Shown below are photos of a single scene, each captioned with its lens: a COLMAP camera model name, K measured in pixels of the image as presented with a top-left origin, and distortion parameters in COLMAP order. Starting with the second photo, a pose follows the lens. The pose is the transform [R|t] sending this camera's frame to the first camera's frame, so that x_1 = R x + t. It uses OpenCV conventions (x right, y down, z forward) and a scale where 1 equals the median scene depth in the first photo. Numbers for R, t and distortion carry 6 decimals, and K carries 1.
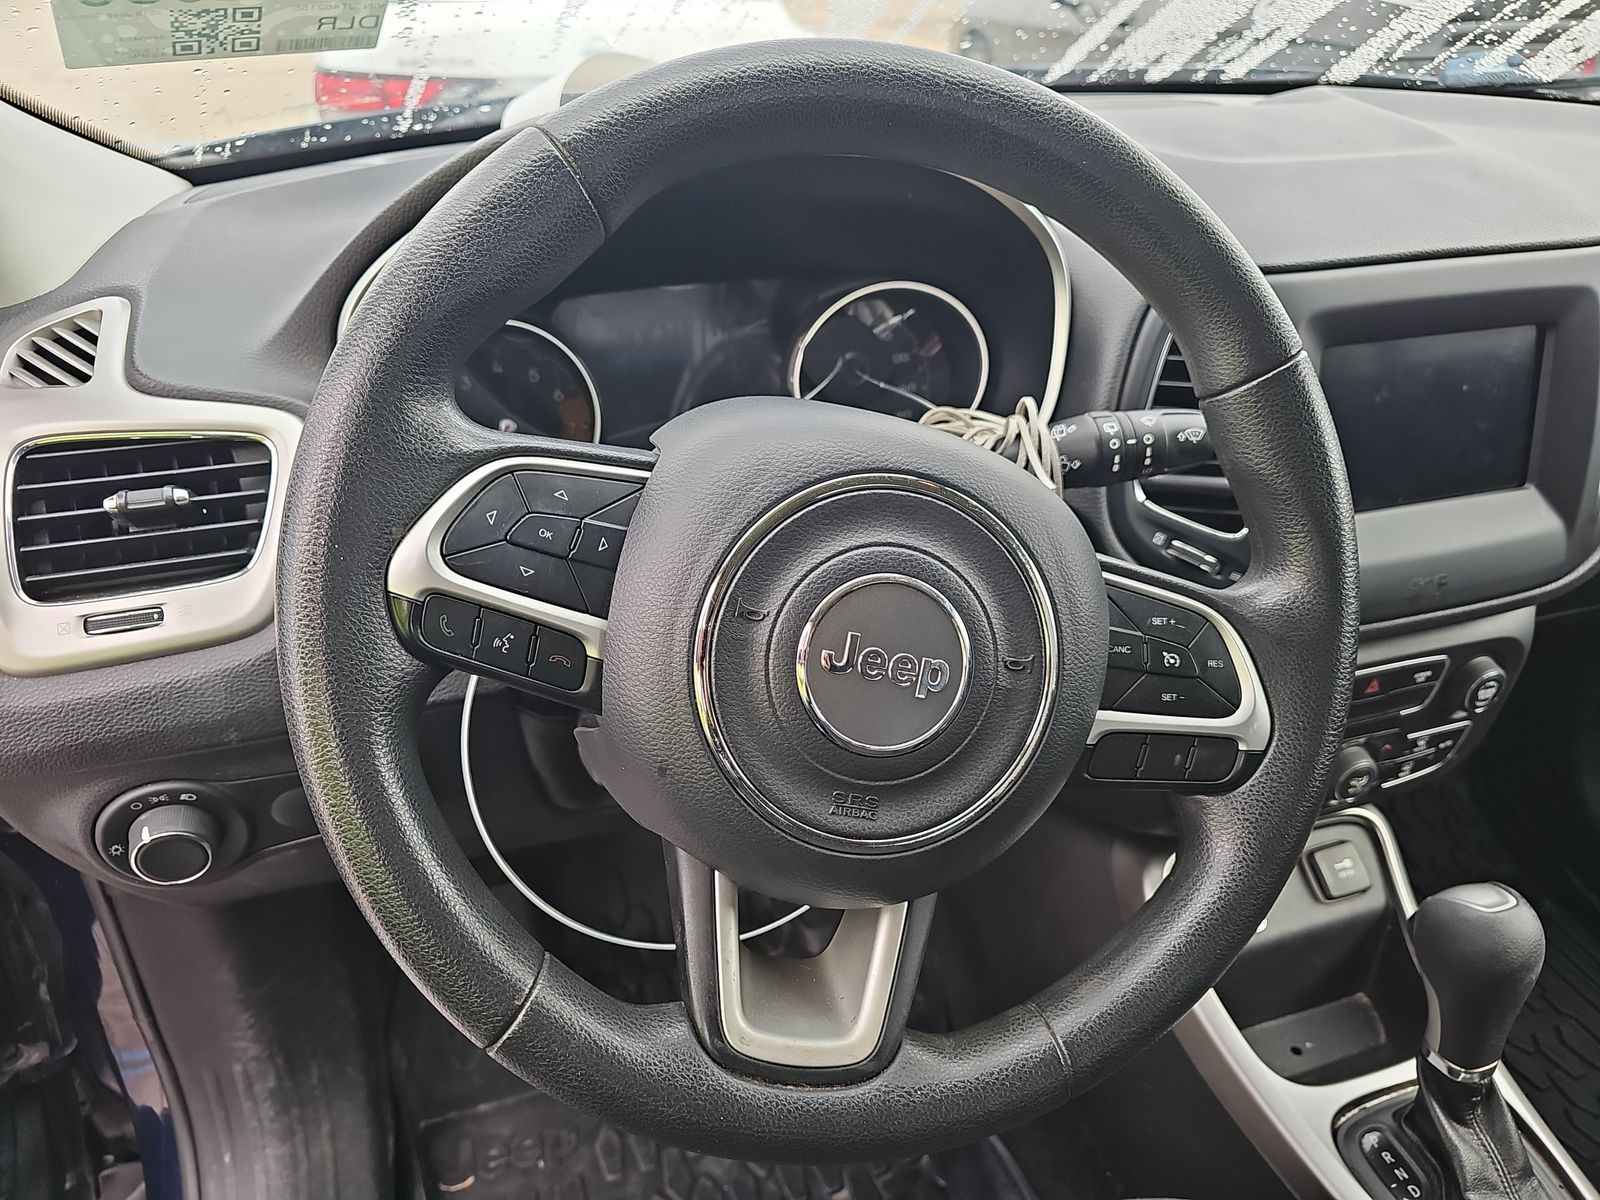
lens RADIAL K [[1067.4, 0, 770.8], [0, 1067.4, 619.7], [0, 0, 1]] dist [0.038040, -0.027432]
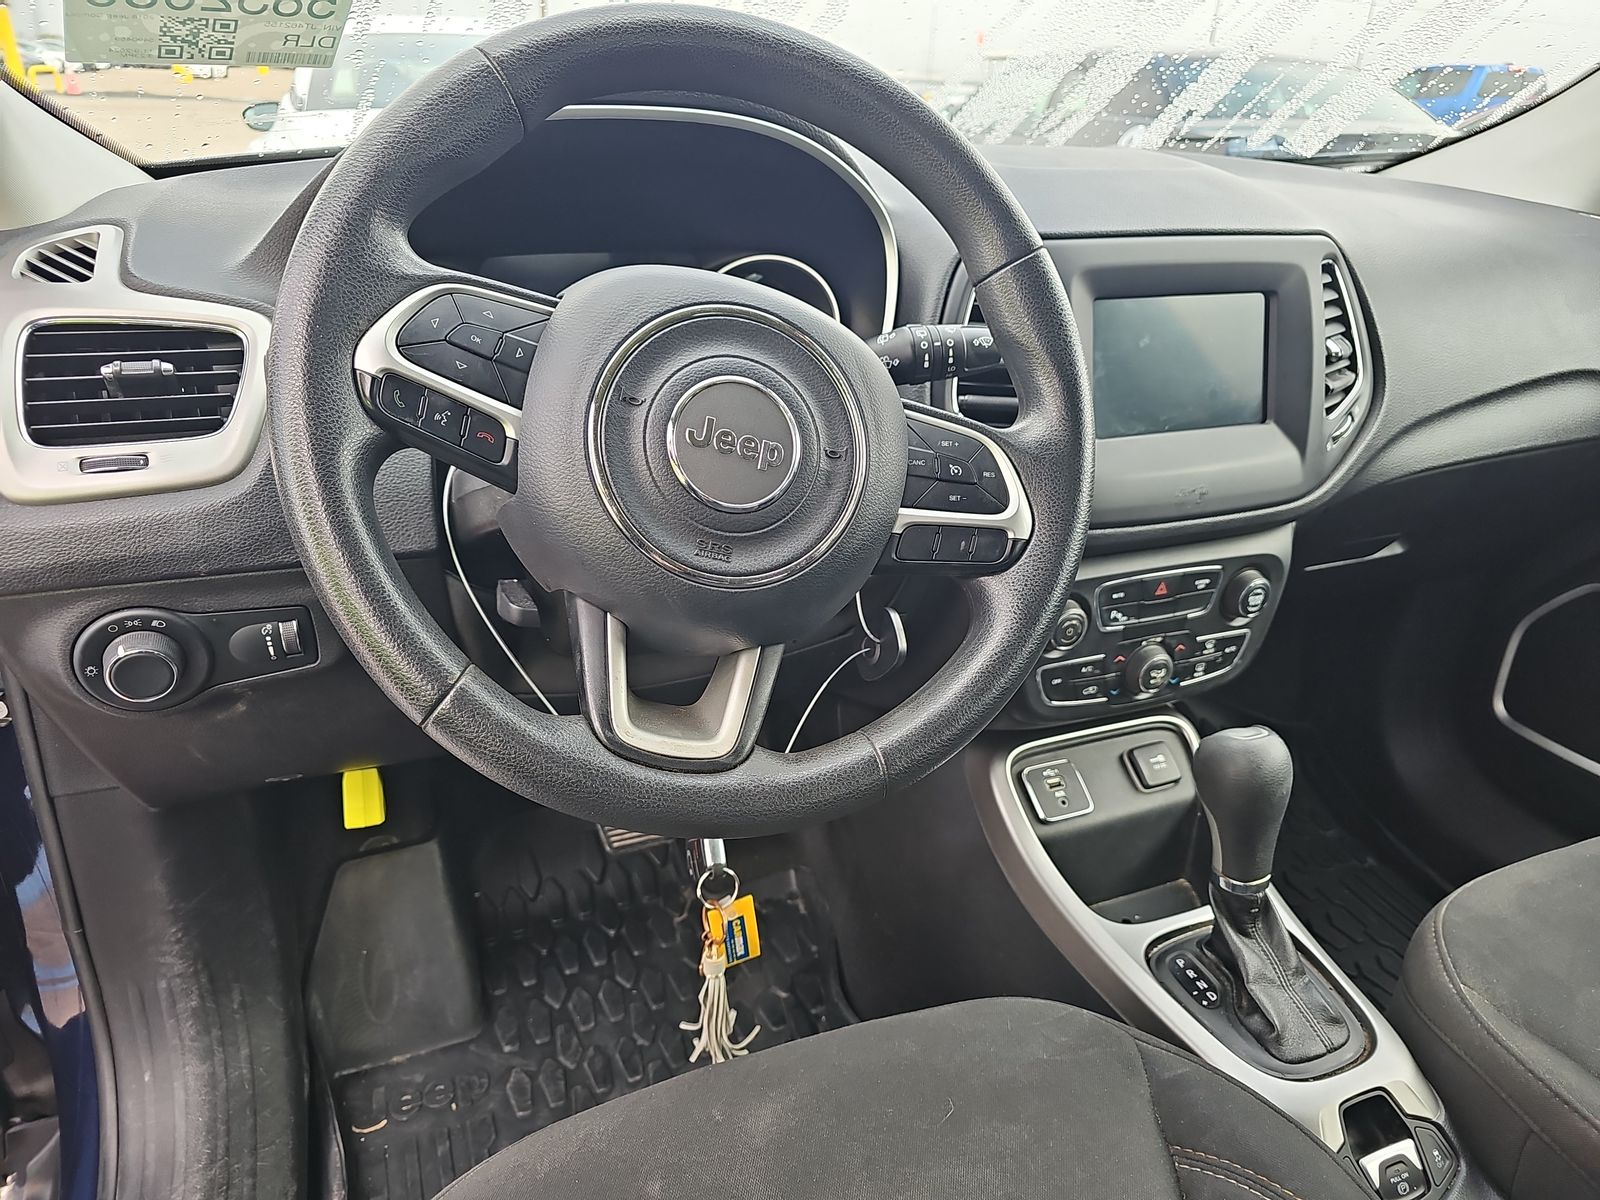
lens RADIAL K [[1067.4, 0, 782.6], [0, 1067.4, 607.6], [0, 0, 1]] dist [0.038040, -0.027432]
pose [[0.996286, -0.007790, 0.085748, 0.035983], [0.017144, 0.993905, -0.108898, 0.276234], [-0.084377, 0.109964, 0.990348, -0.217442]]
